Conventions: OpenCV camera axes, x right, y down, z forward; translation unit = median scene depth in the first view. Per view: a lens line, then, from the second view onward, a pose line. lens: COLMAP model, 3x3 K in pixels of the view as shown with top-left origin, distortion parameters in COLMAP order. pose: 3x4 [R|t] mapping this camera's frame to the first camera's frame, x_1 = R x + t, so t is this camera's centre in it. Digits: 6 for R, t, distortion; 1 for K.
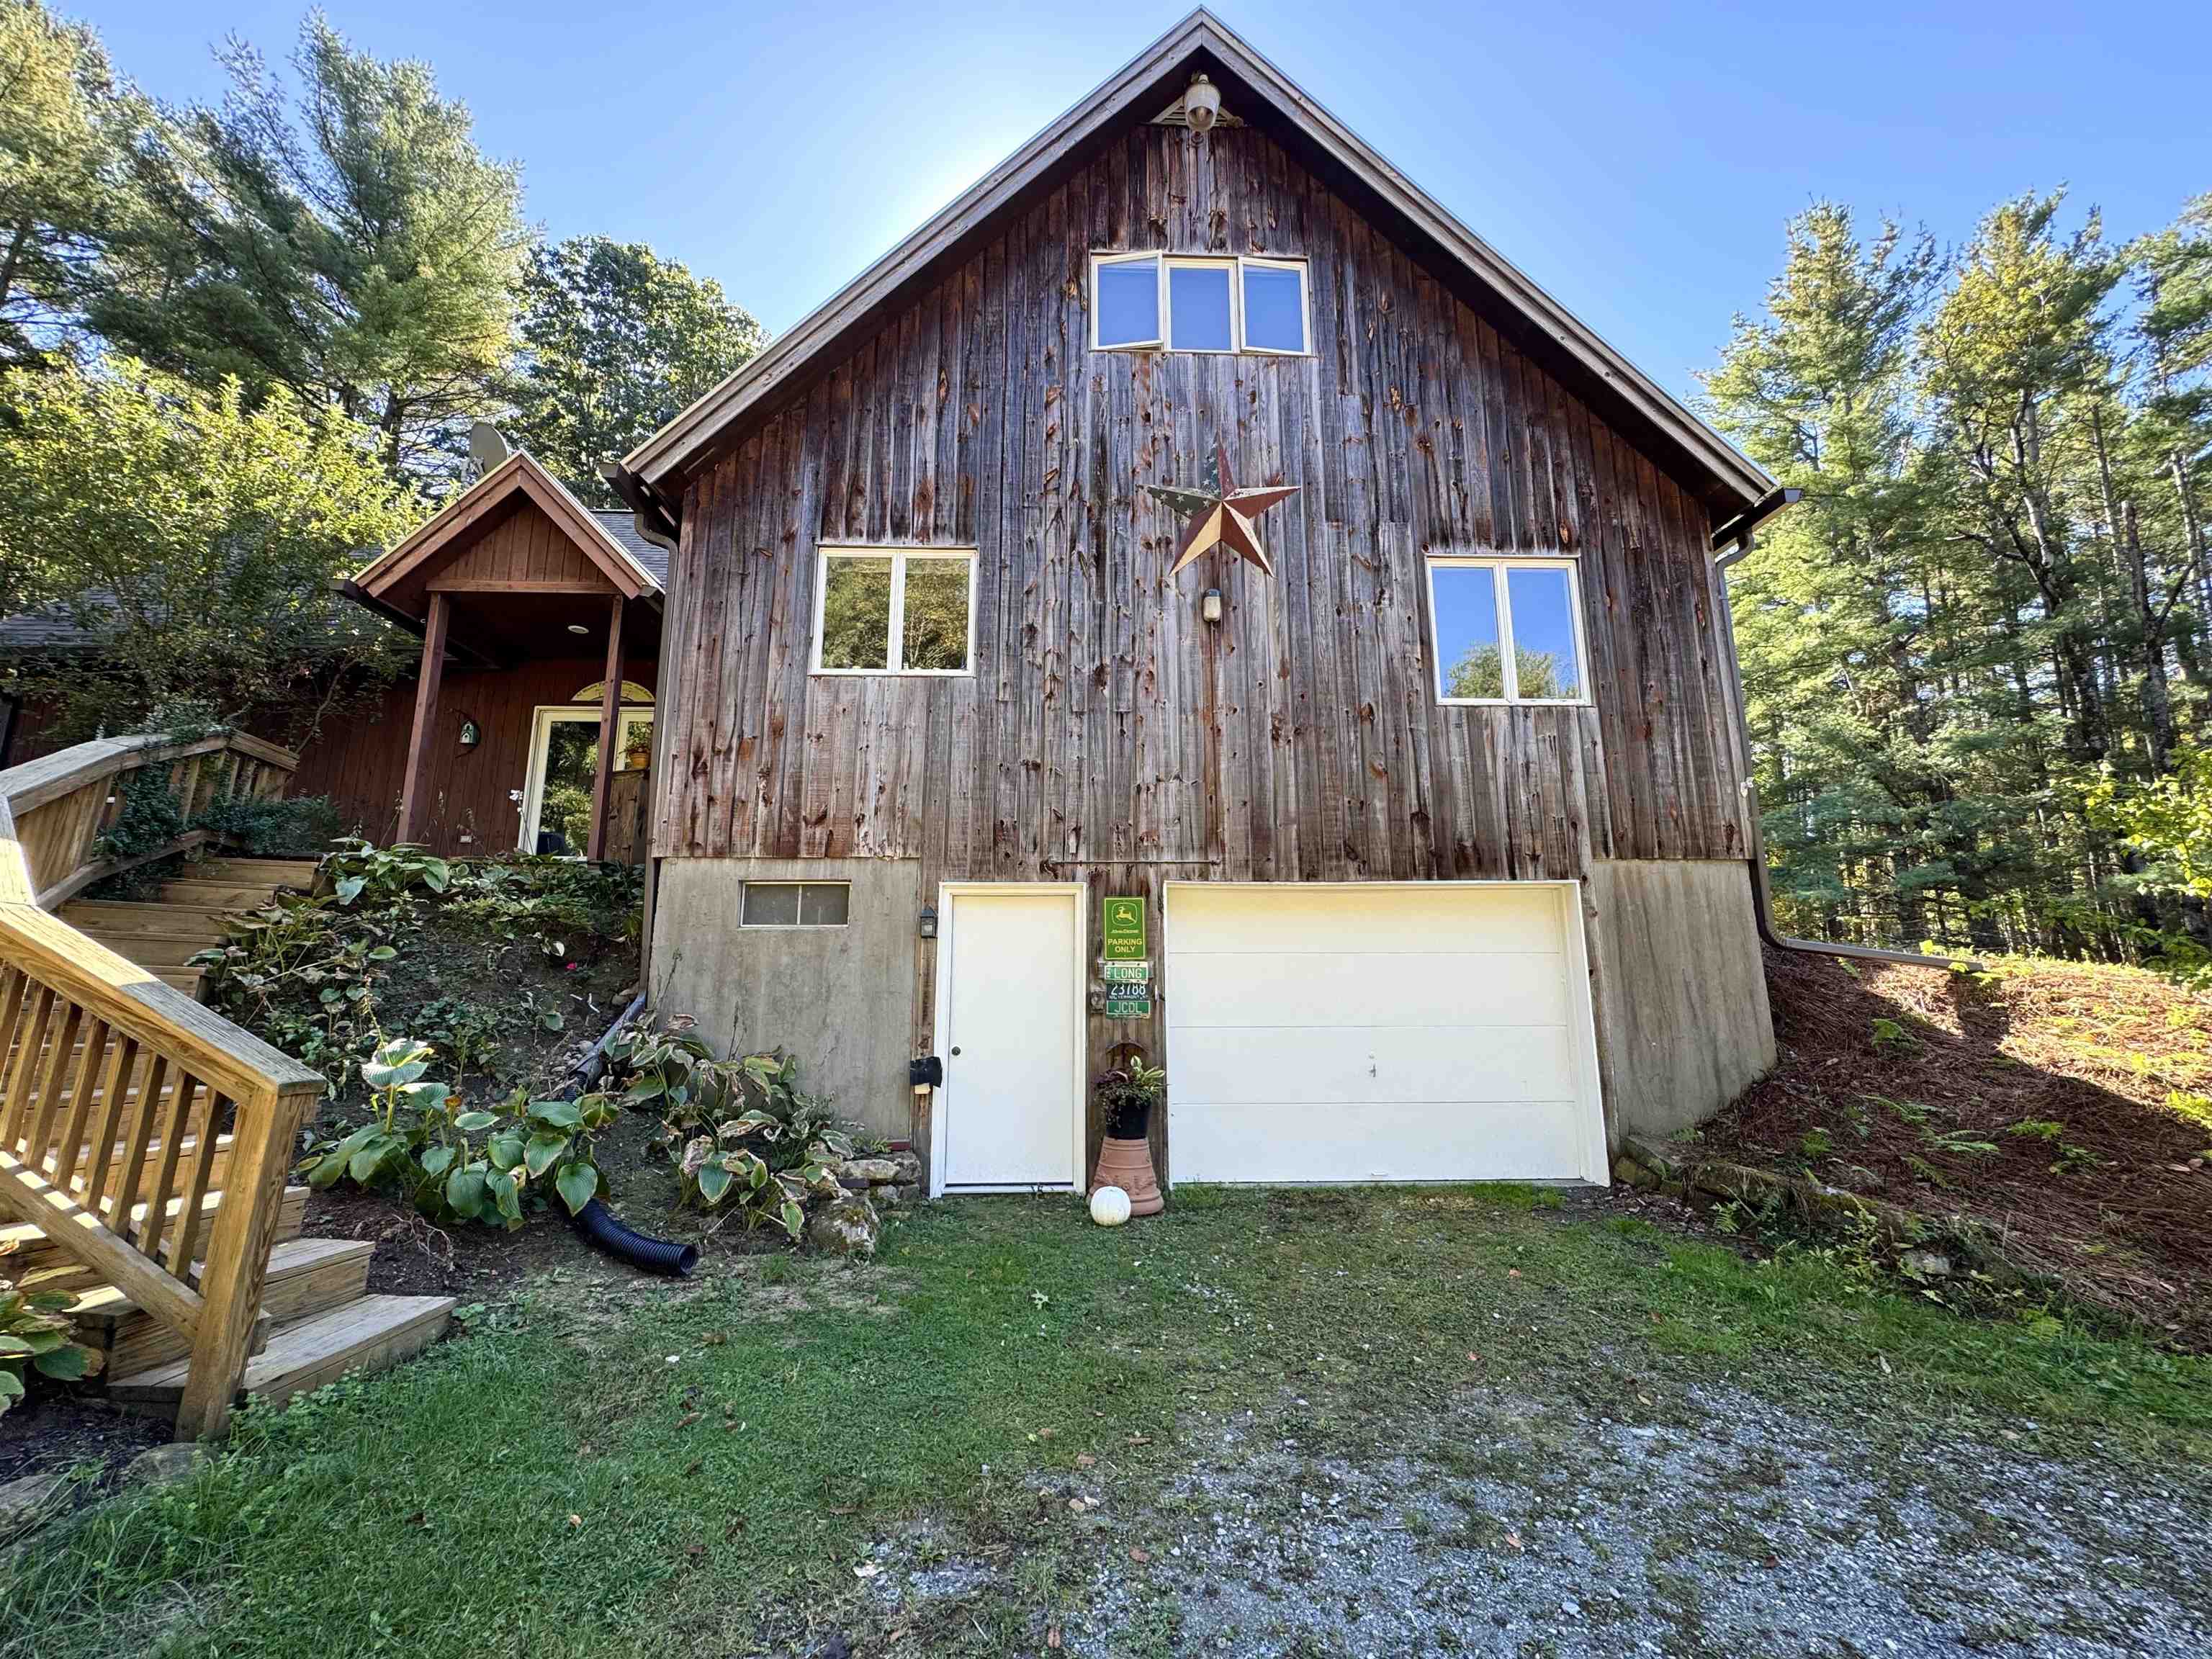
lens RADIAL K [[884.0, 0, 1106.7], [0, 884.0, 826.1], [0, 0, 1]] dist [-0.000463, 0.000769]
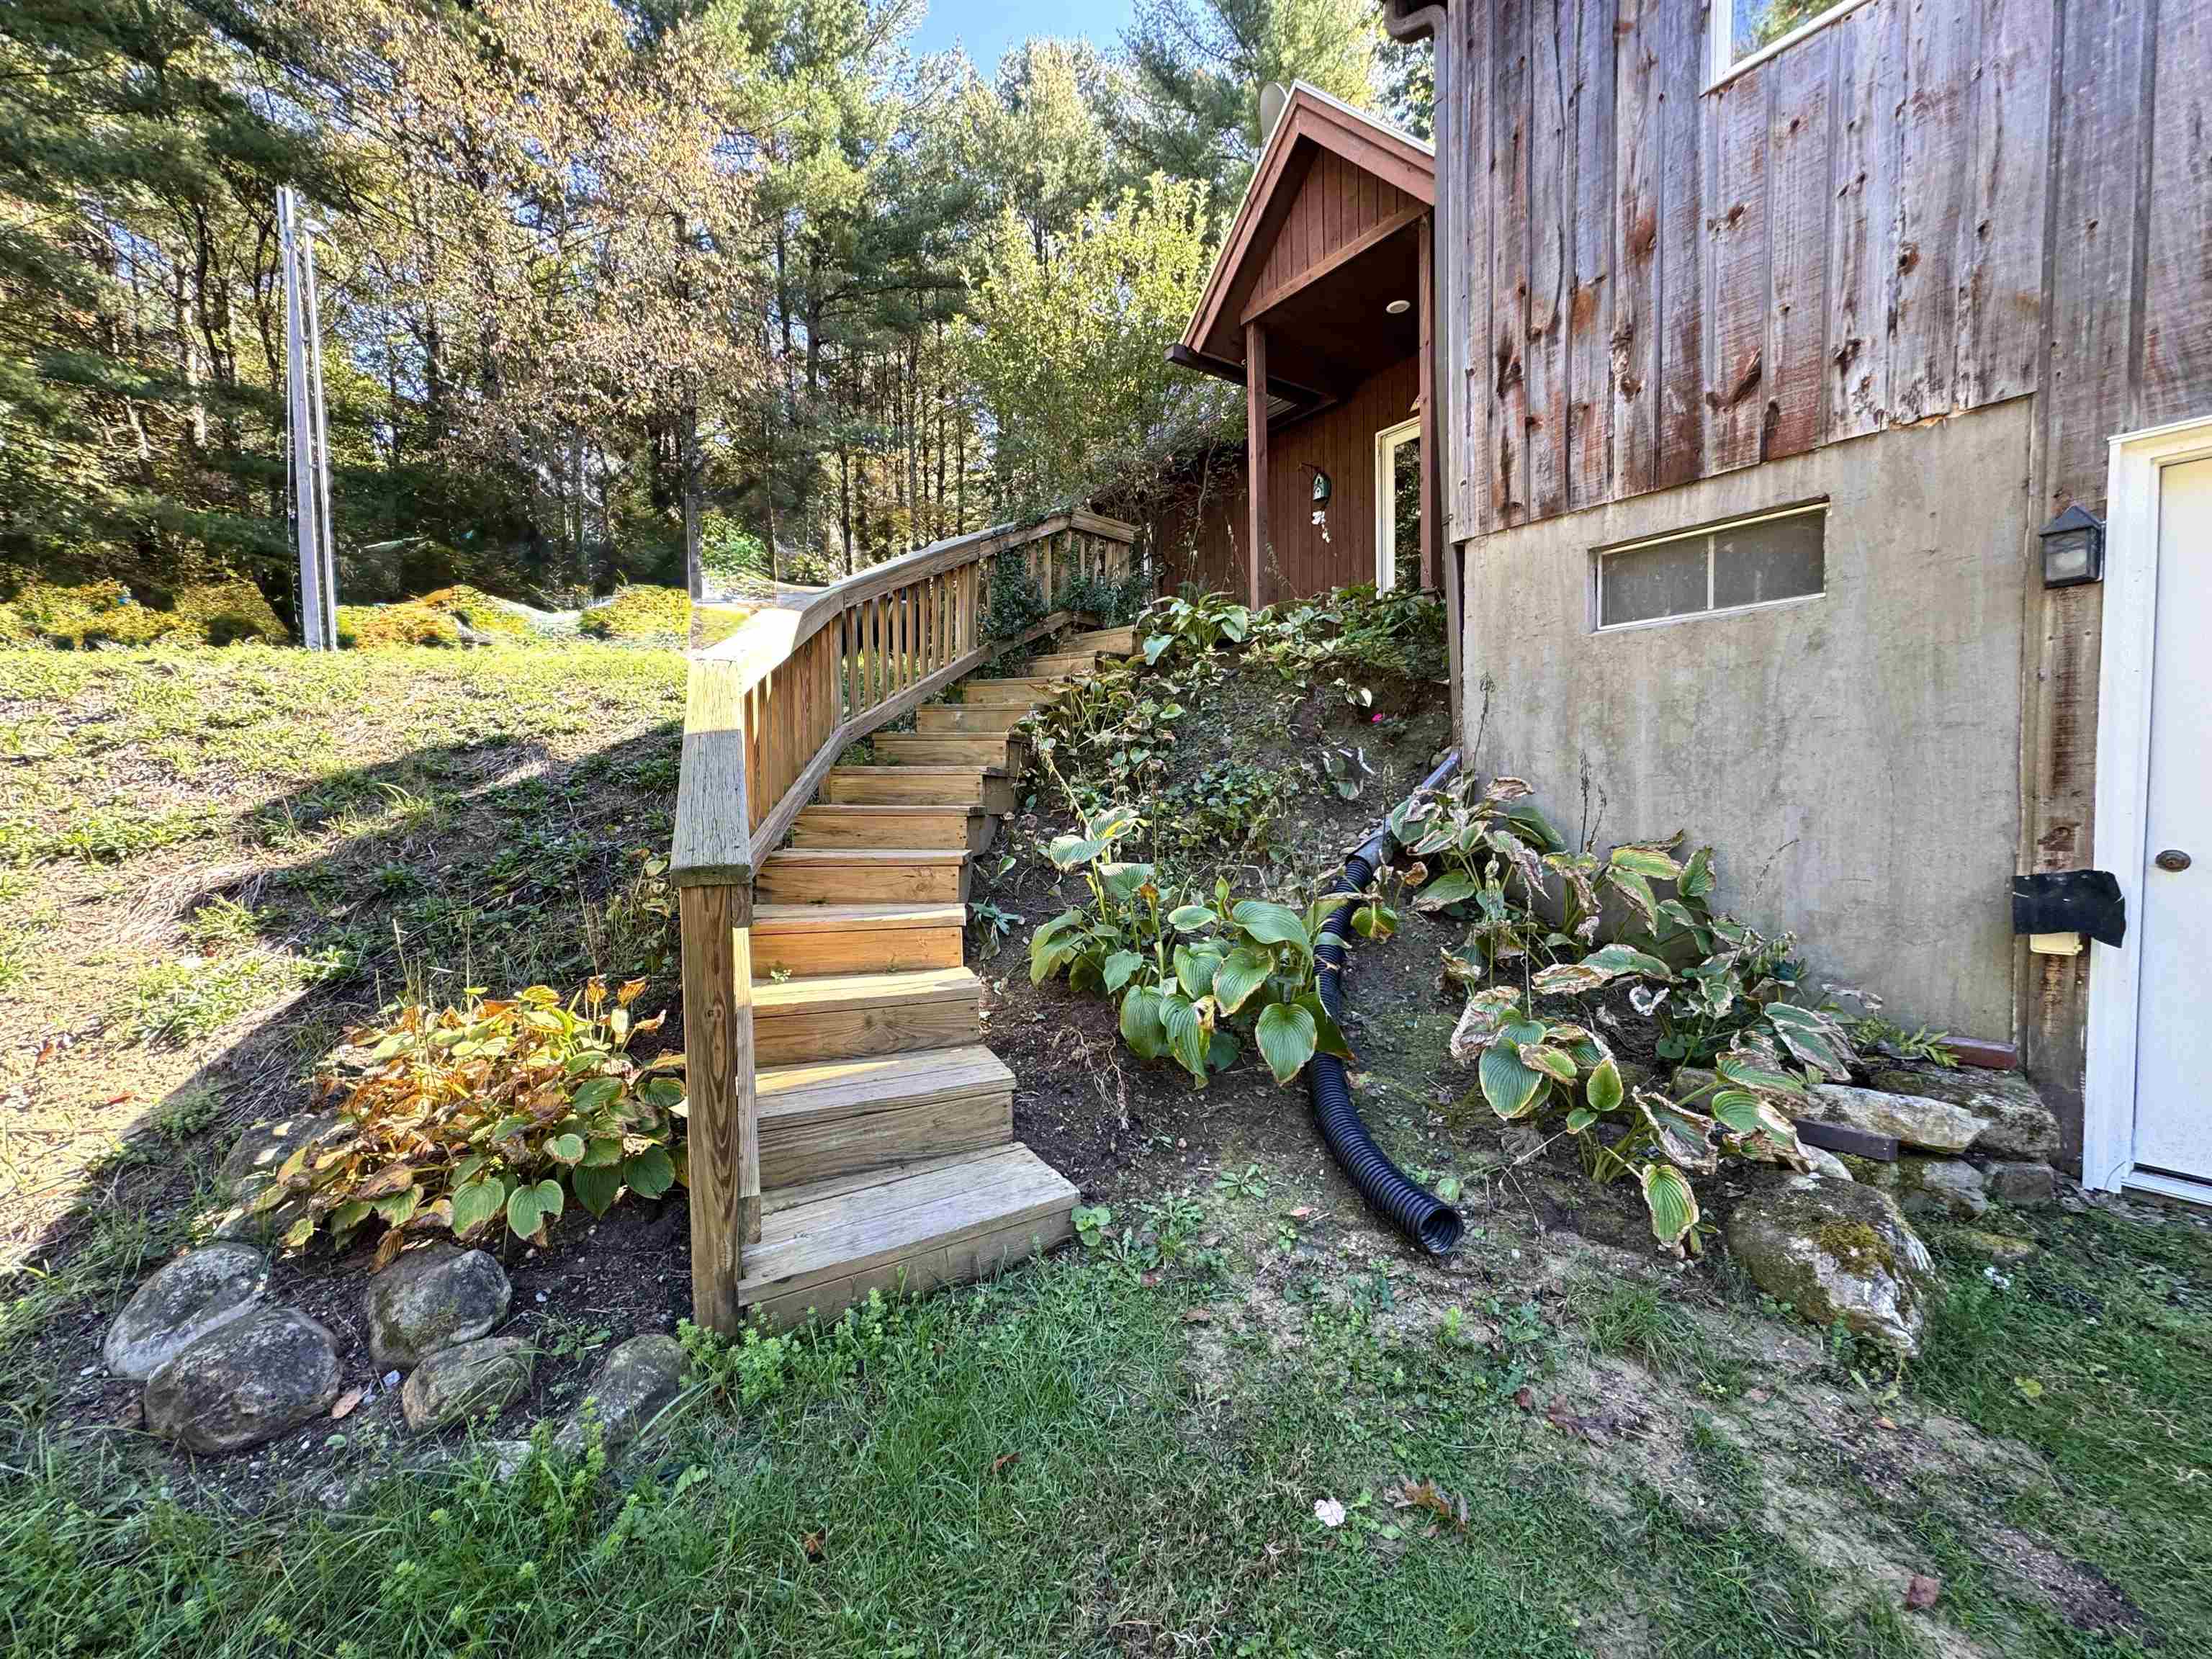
lens RADIAL K [[884.0, 0, 1101.3], [0, 884.0, 828.5], [0, 0, 1]] dist [-0.000463, 0.000769]
pose [[0.548783, 0.036179, -0.835182, -0.106113], [0.174059, 0.972222, 0.156487, 0.096882], [0.817644, -0.231248, 0.527241, 0.410452]]
